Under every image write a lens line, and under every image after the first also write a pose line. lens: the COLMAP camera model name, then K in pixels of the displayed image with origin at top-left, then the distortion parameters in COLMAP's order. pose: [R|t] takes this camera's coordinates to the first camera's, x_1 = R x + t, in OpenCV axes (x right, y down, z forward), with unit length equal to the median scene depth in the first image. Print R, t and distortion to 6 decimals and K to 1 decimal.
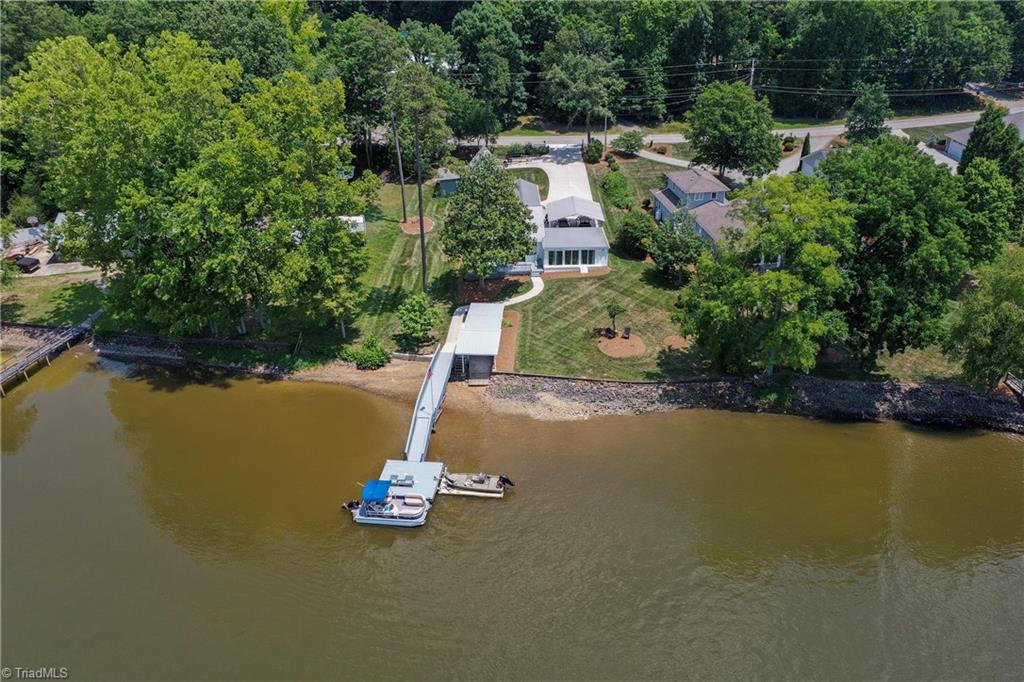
lens RADIAL K [[786.1, 0, 512.0], [0, 786.1, 341.0], [0, 0, 1]] dist [0.002547, 0.003371]
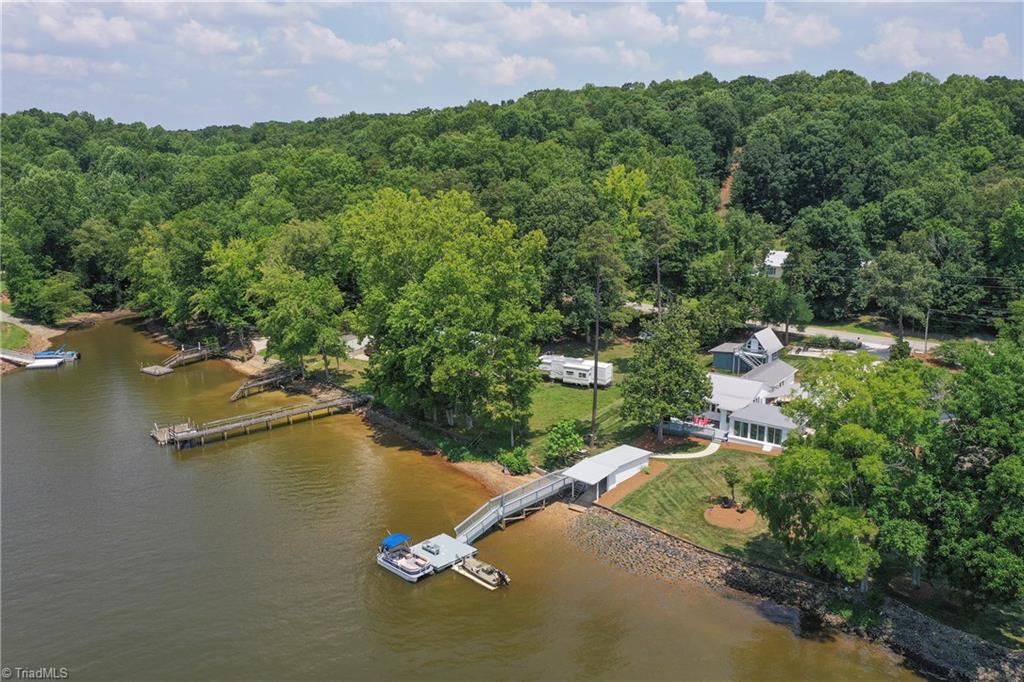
lens RADIAL K [[786.1, 0, 512.0], [0, 786.1, 341.0], [0, 0, 1]] dist [0.002547, 0.003371]
pose [[0.792306, 0.150892, -0.591171, 0.391169], [-0.294354, 0.943249, -0.153746, 0.024340], [0.534422, 0.295827, 0.791757, 0.048279]]
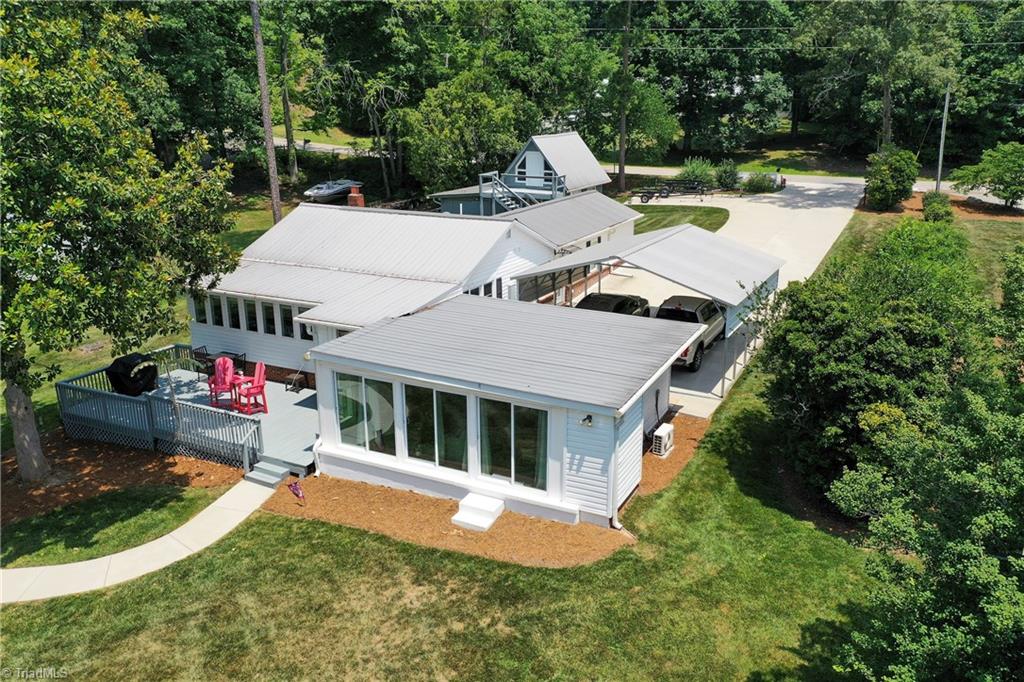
lens RADIAL K [[830.8, 0, 482.0], [0, 830.8, 338.1], [0, 0, 1]] dist [-0.024318, 0.005396]
pose [[0.871201, 0.148998, -0.467770, 0.177026], [-0.238221, 0.961438, -0.137432, -0.102679], [0.429255, 0.231163, 0.873100, 0.829995]]
